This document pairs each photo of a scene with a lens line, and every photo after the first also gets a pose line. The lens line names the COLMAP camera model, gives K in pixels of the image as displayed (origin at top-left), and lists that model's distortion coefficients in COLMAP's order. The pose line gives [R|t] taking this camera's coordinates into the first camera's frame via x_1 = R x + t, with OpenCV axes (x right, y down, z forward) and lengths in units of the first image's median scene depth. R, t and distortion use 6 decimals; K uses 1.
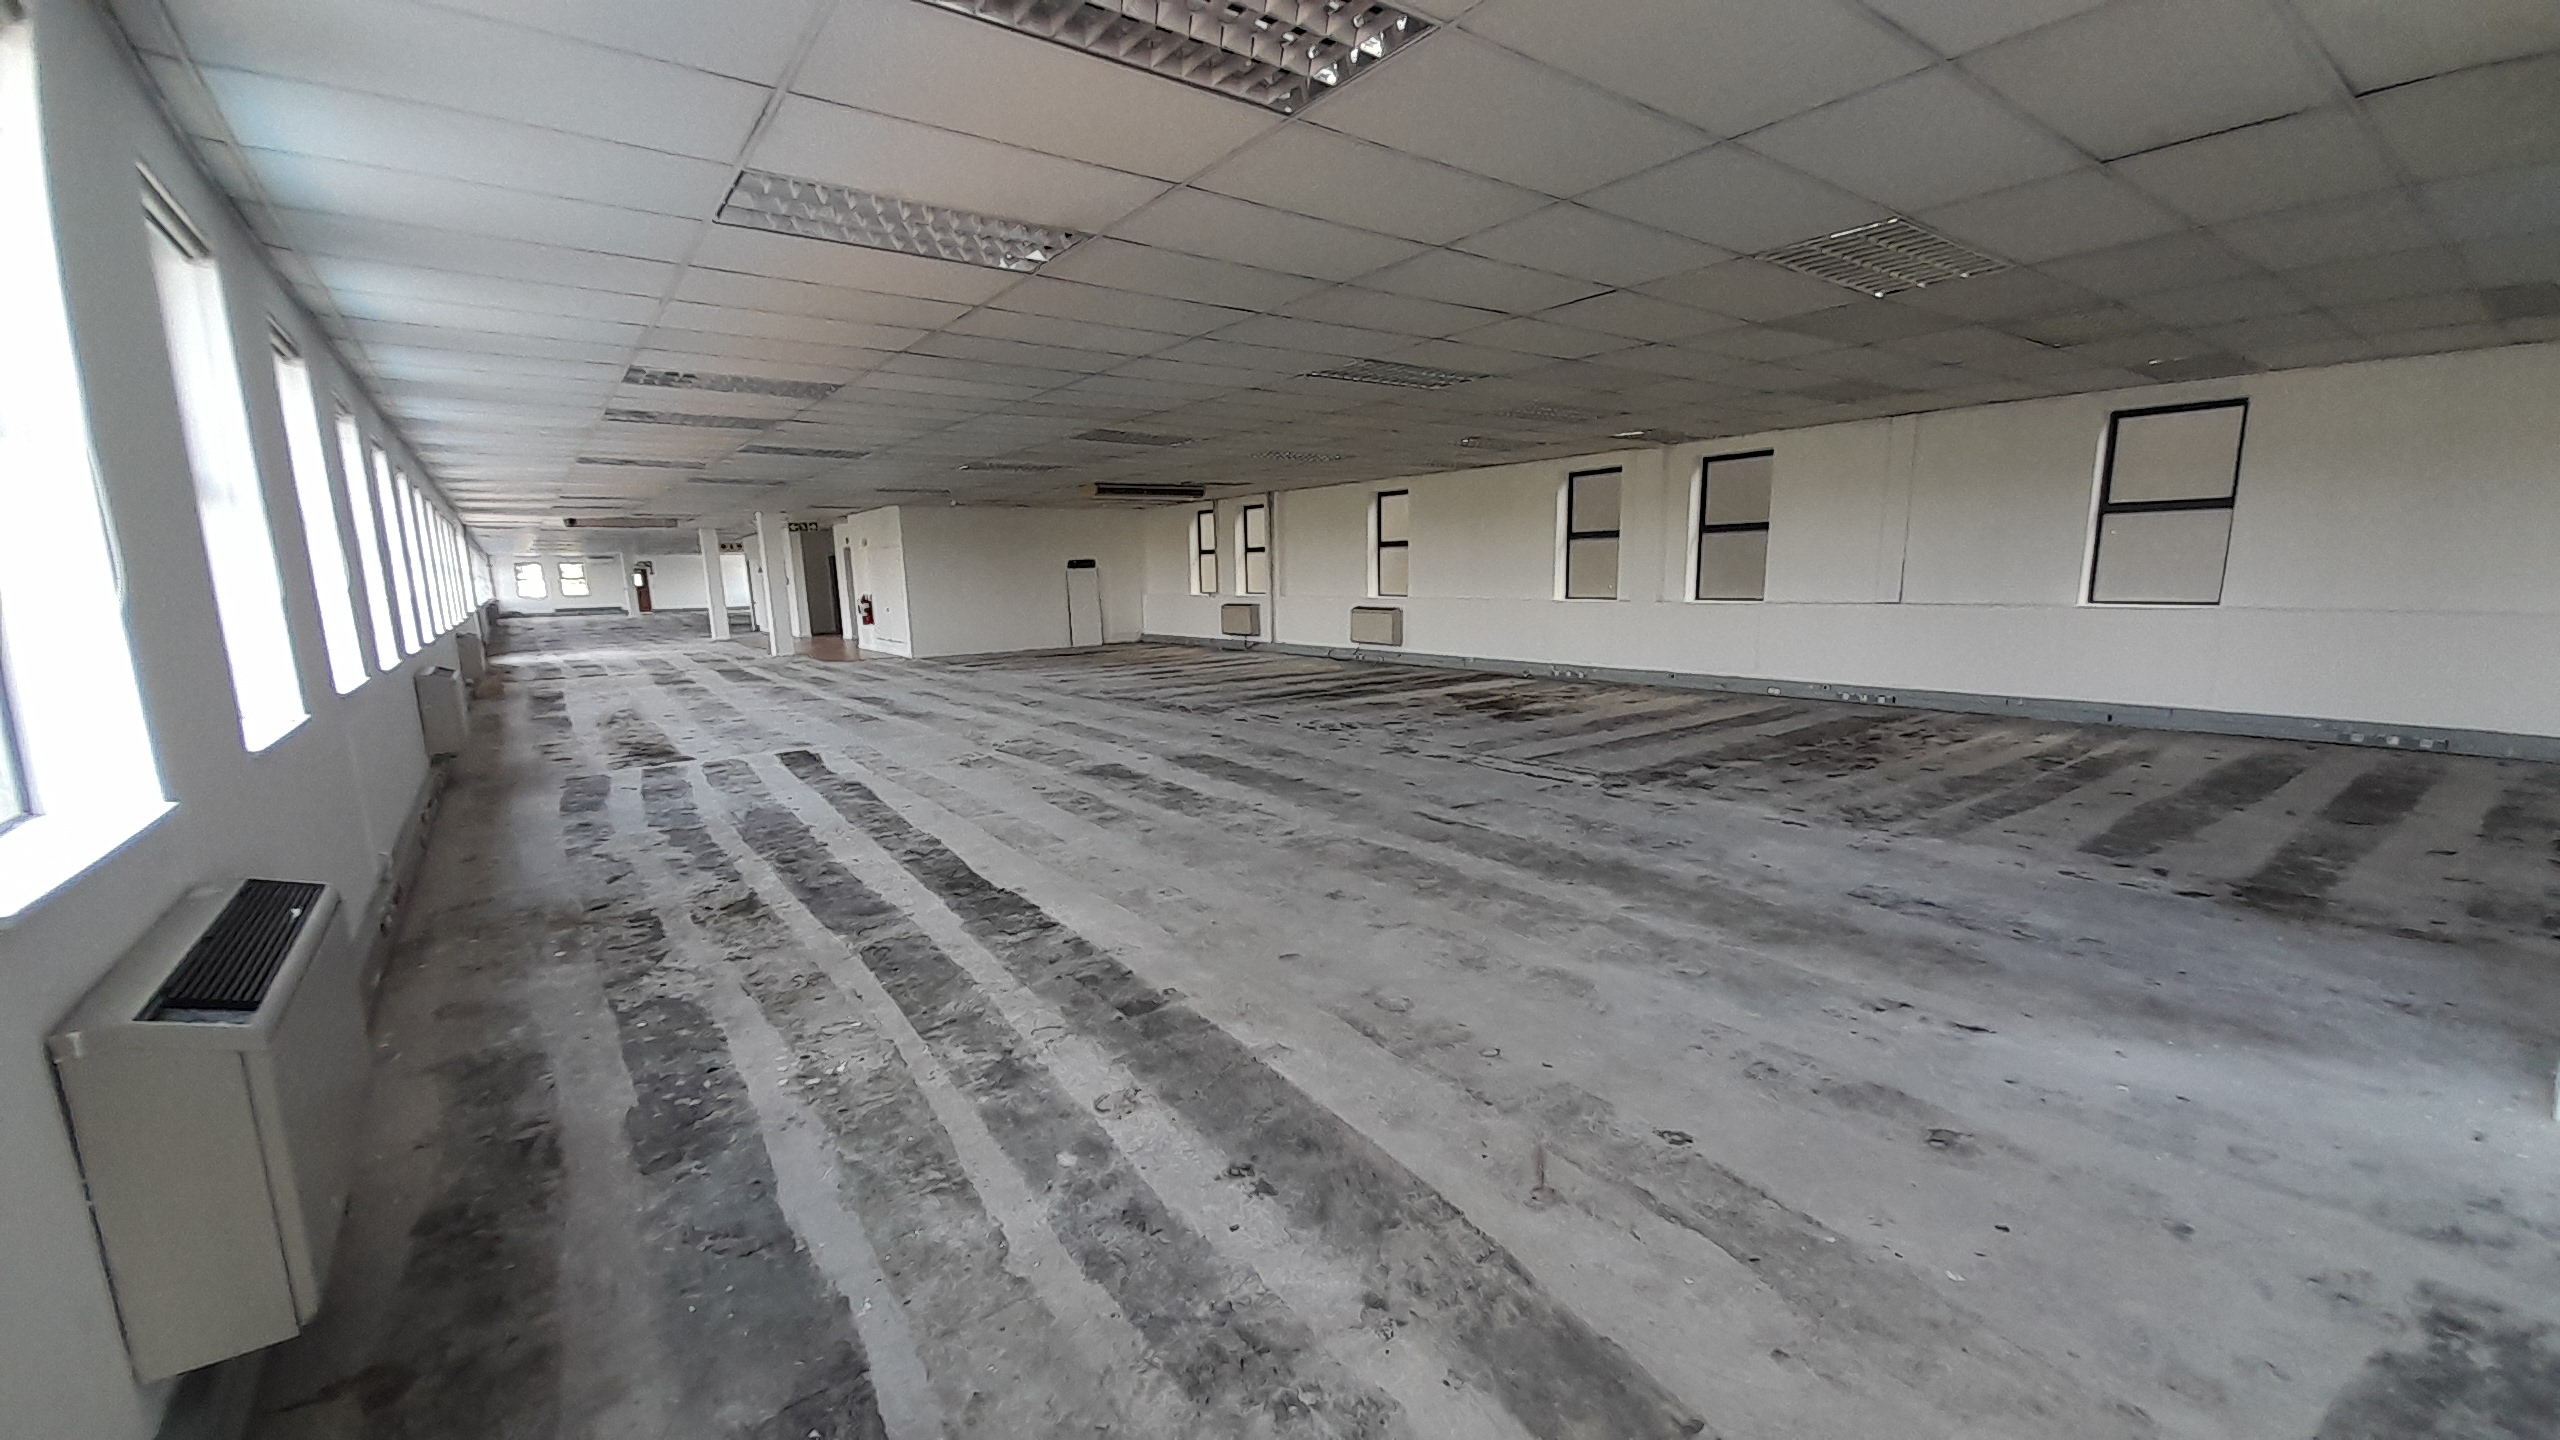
lens RADIAL K [[1012.7, 0, 1281.6], [0, 1012.7, 742.6], [0, 0, 1]] dist [0.018582, -0.014871]
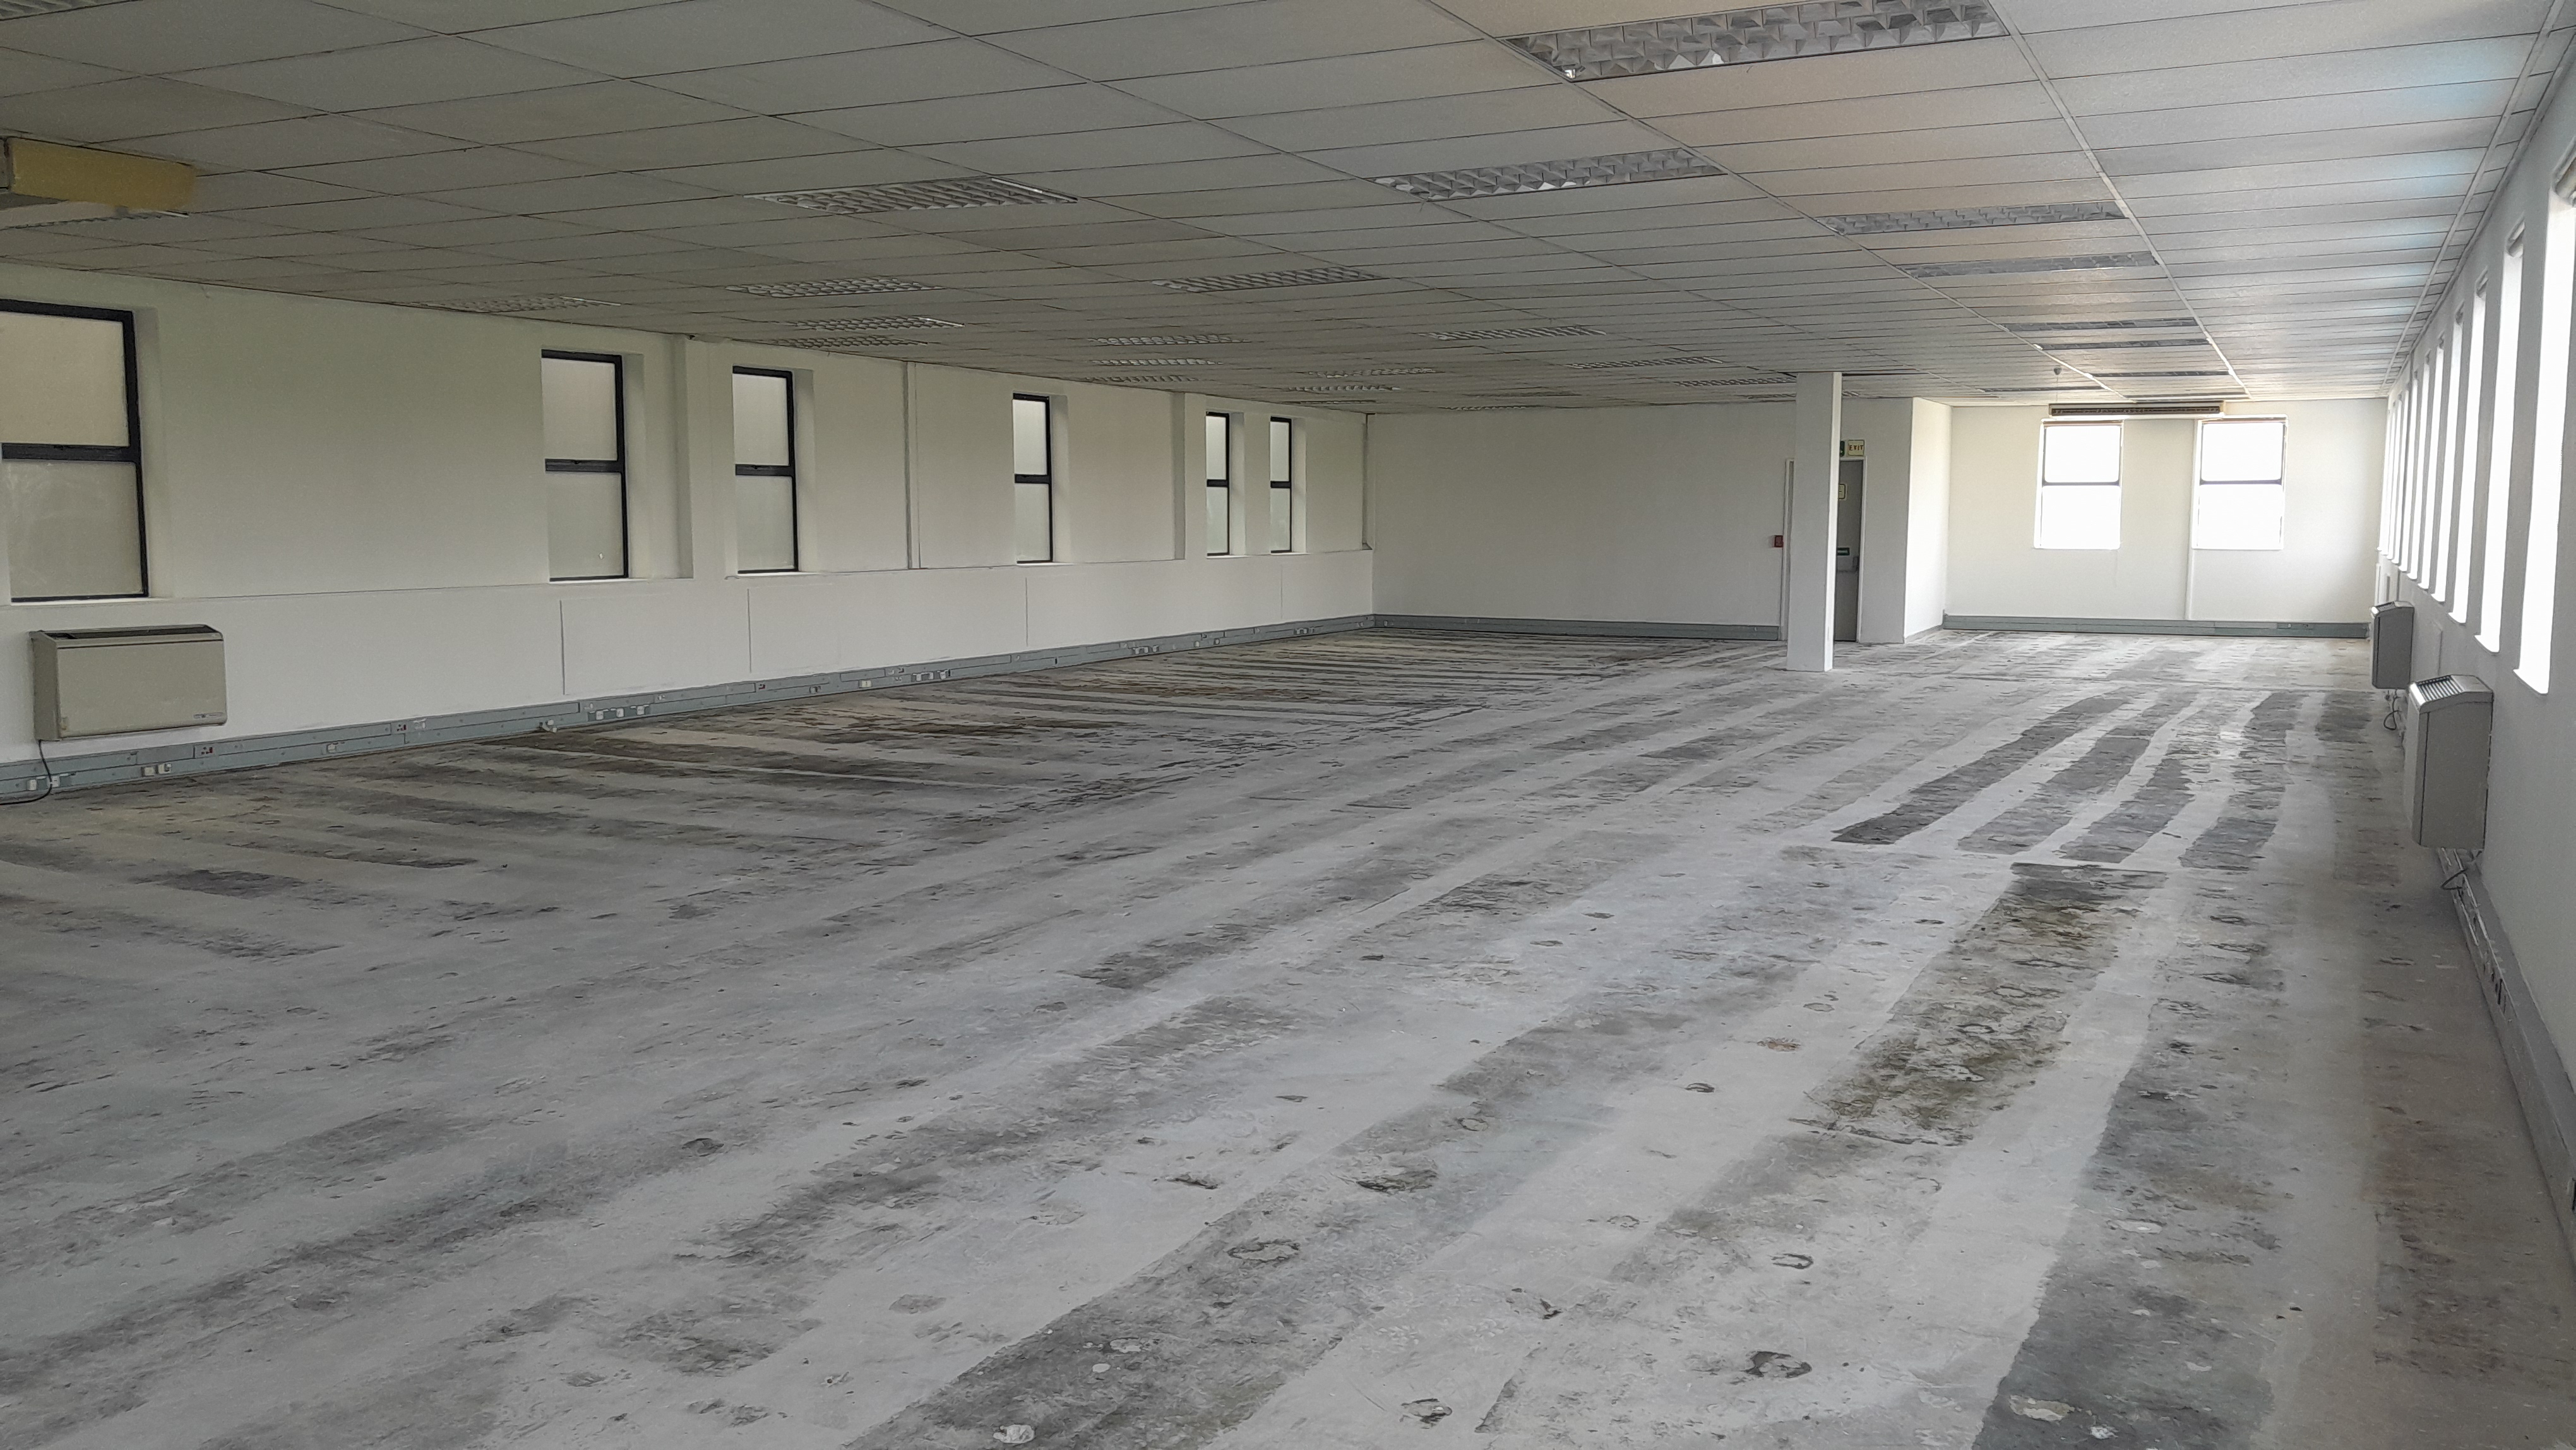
lens RADIAL K [[2017.4, 0, 1279.2], [0, 2017.4, 708.0], [0, 0, 1]] dist [0.057863, -0.087992]
pose [[-0.437253, -0.060196, 0.897322, -2.665082], [0.165180, 0.975409, 0.145924, -0.528681], [-0.884039, 0.212025, -0.416557, 3.489654]]
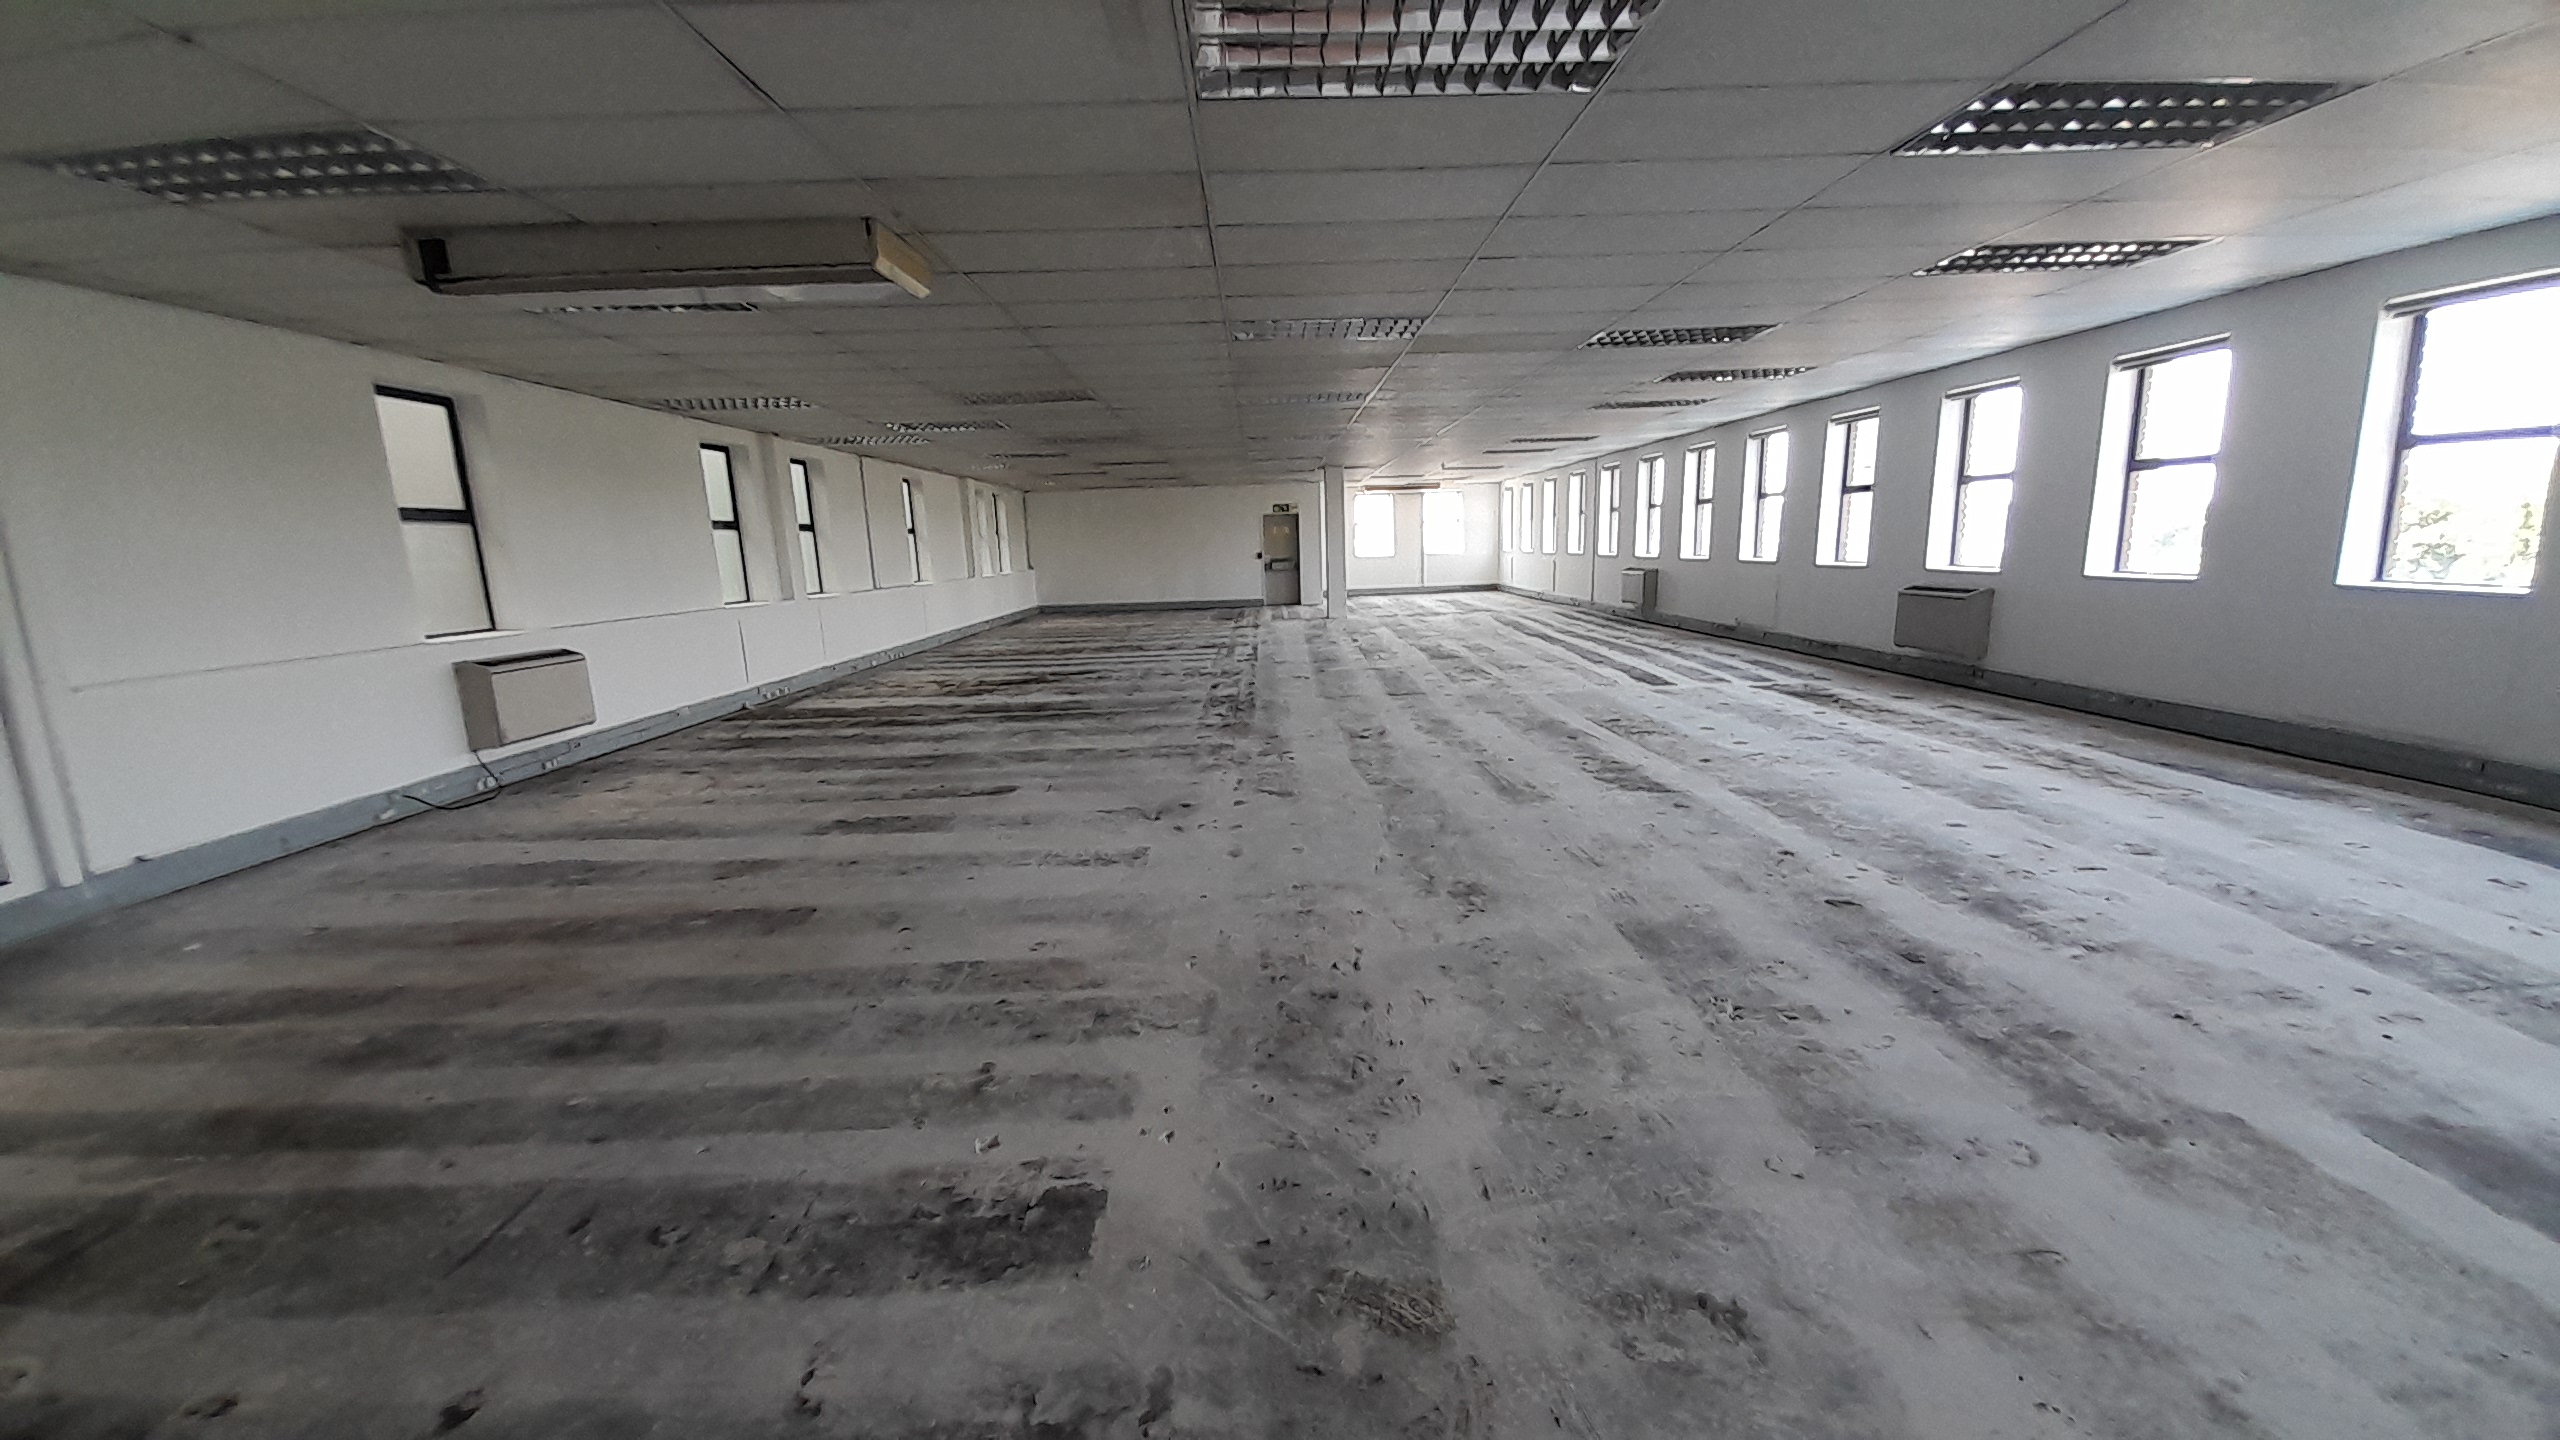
lens RADIAL K [[1012.7, 0, 1272.1], [0, 1012.7, 765.5], [0, 0, 1]] dist [0.018582, -0.014871]
pose [[-0.808794, -0.070663, 0.583831, -0.255468], [0.157217, 0.930643, 0.330434, -0.877001], [-0.566688, 0.359041, -0.741589, 5.331630]]
